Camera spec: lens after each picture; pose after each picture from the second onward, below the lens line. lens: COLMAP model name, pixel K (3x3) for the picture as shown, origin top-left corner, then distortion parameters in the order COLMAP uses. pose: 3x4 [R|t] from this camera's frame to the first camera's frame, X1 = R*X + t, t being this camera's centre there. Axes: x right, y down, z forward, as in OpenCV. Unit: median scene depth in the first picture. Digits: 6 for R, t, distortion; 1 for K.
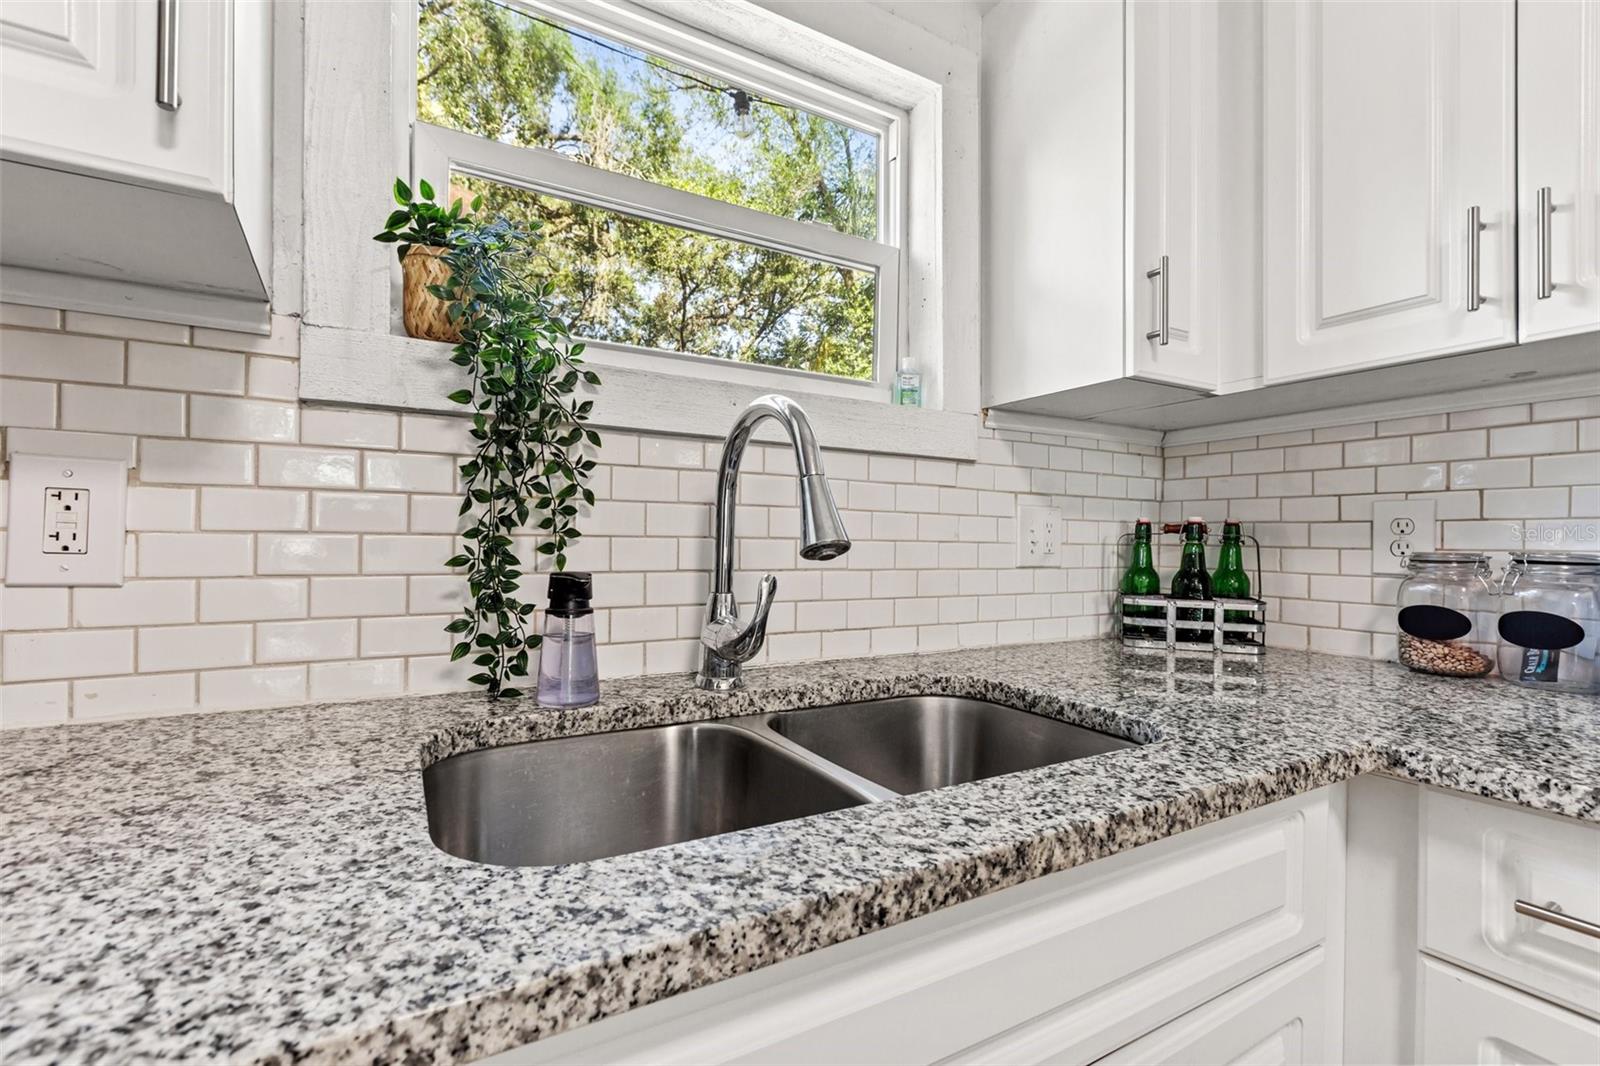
lens RADIAL K [[721.7, 0, 789.9], [0, 721.7, 544.2], [0, 0, 1]] dist [-0.000205, 0.001244]
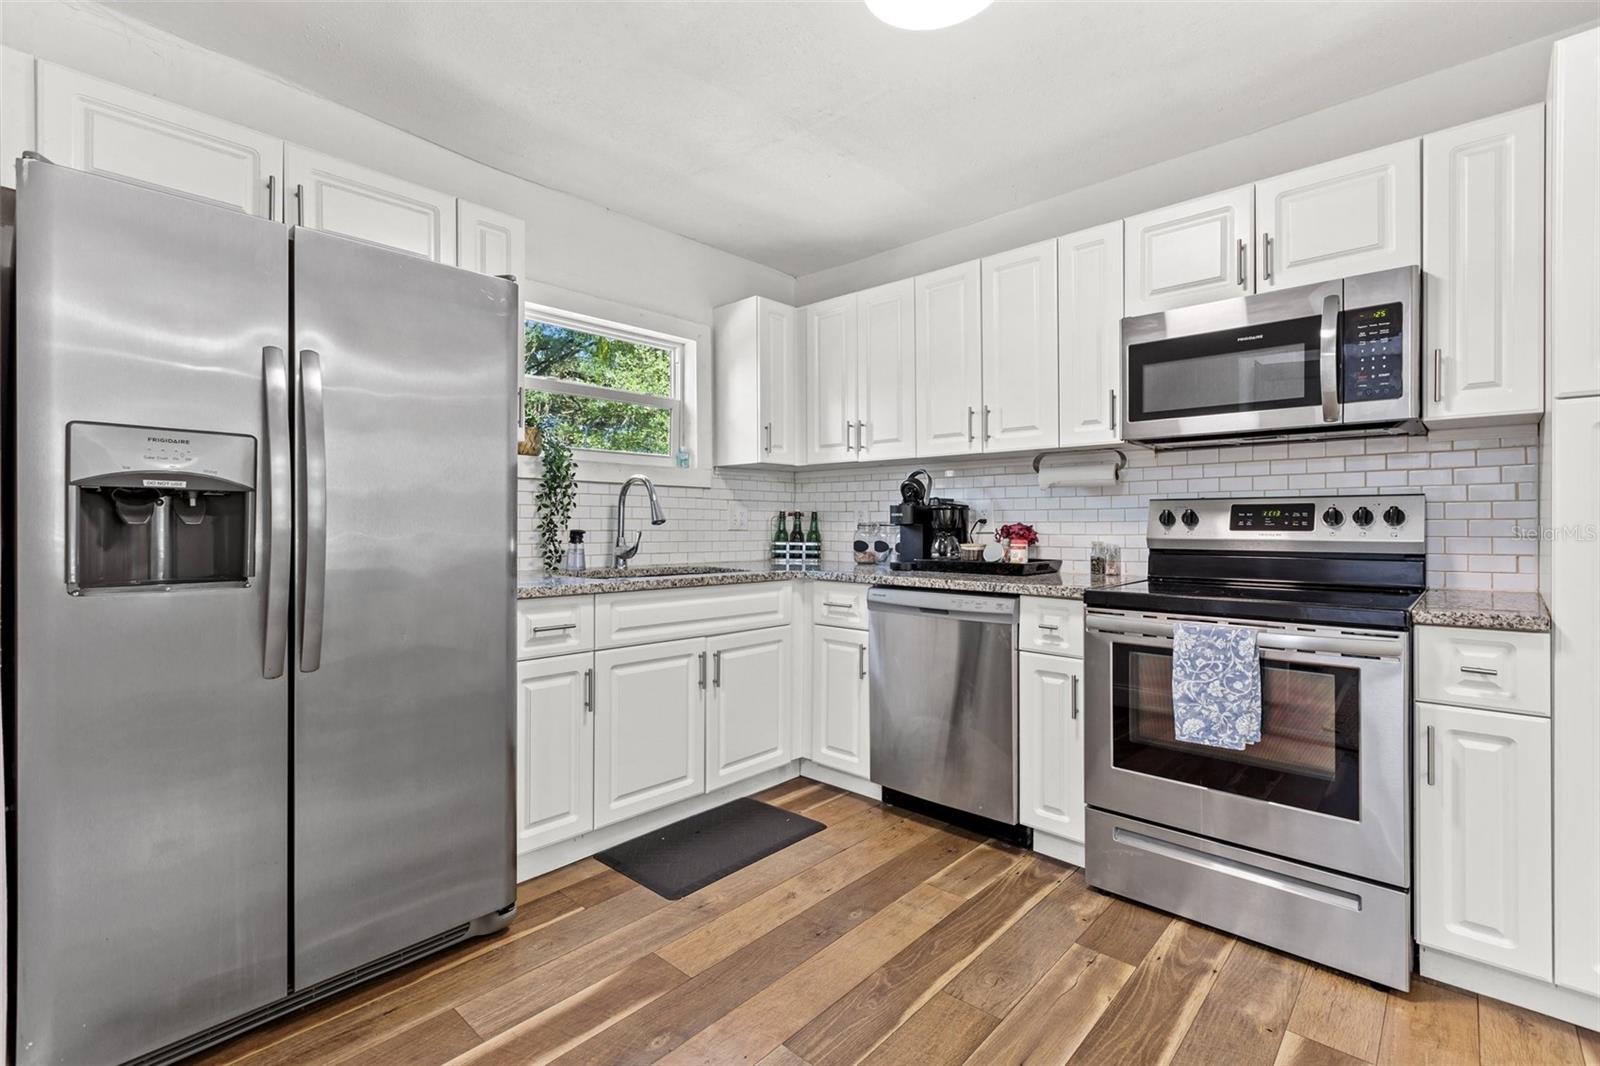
lens RADIAL K [[721.7, 0, 809.7], [0, 721.7, 529.3], [0, 0, 1]] dist [-0.000205, 0.001244]
pose [[0.949498, -0.009575, 0.313627, -0.293075], [0.007590, 0.999943, 0.007550, 0.018473], [-0.313682, -0.004788, 0.949516, -2.123939]]
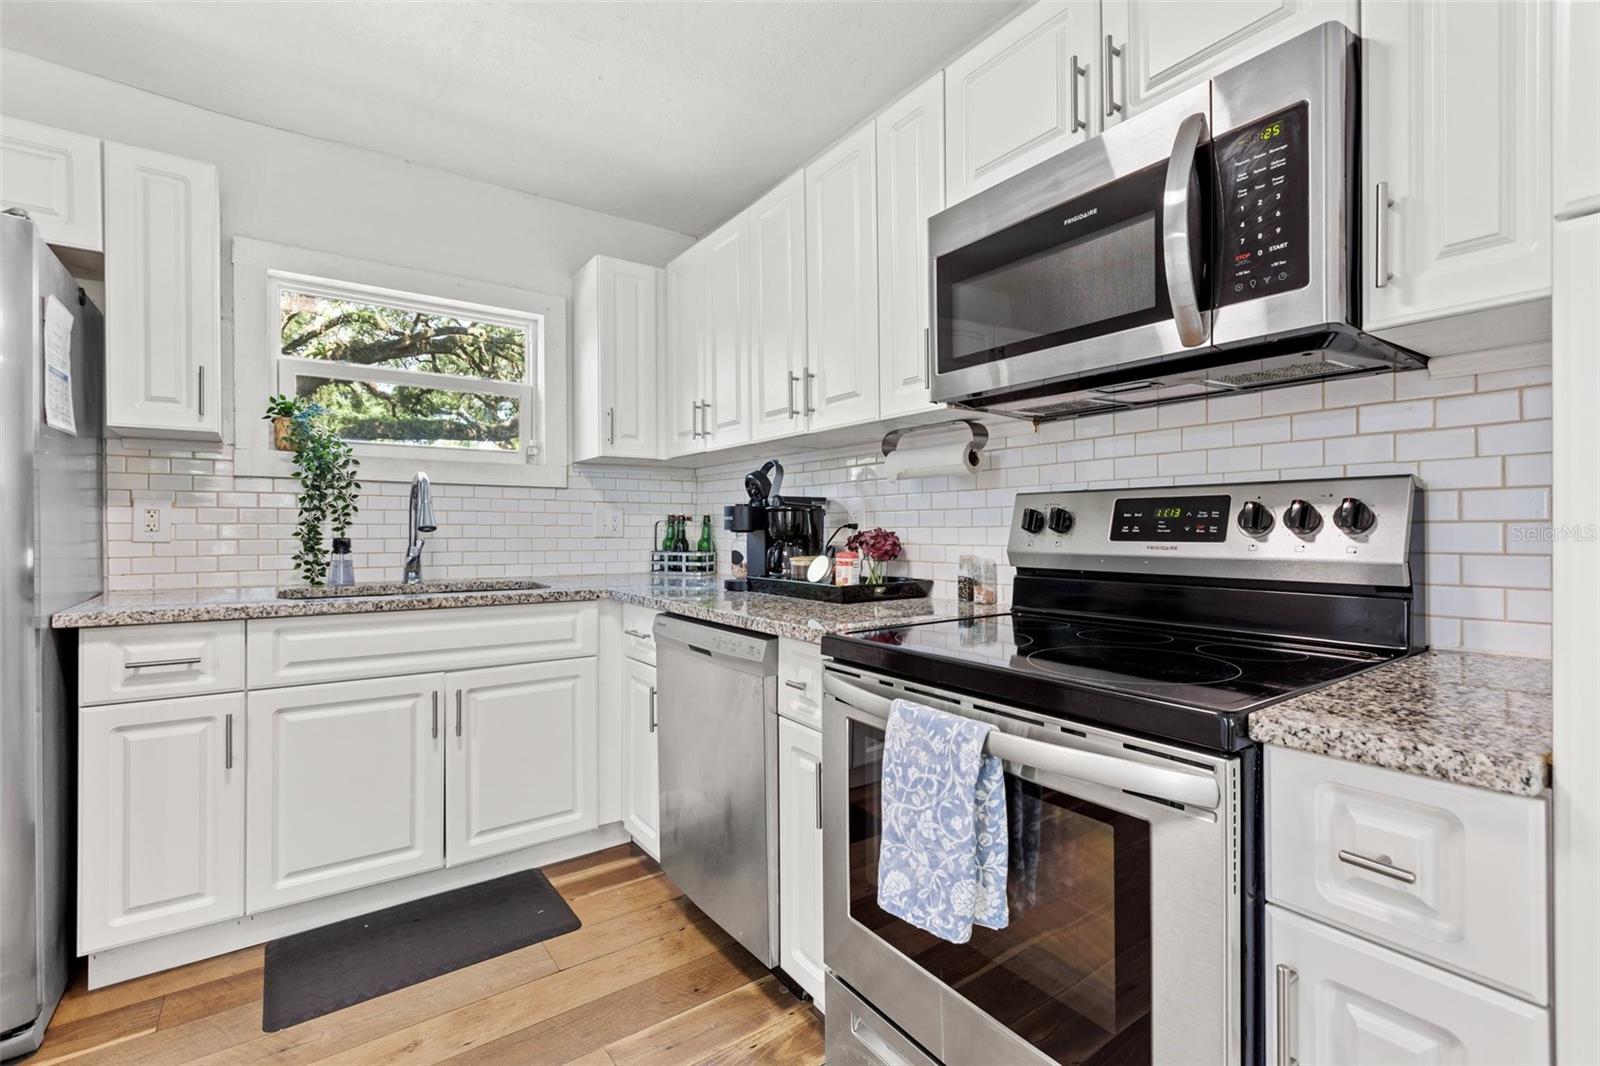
lens RADIAL K [[721.7, 0, 799.8], [0, 721.7, 534.4], [0, 0, 1]] dist [-0.000205, 0.001244]
pose [[0.993354, -0.009997, 0.114662, 0.985274], [0.009309, 0.999935, 0.006538, 0.022230], [-0.114720, -0.005427, 0.993383, -1.702457]]
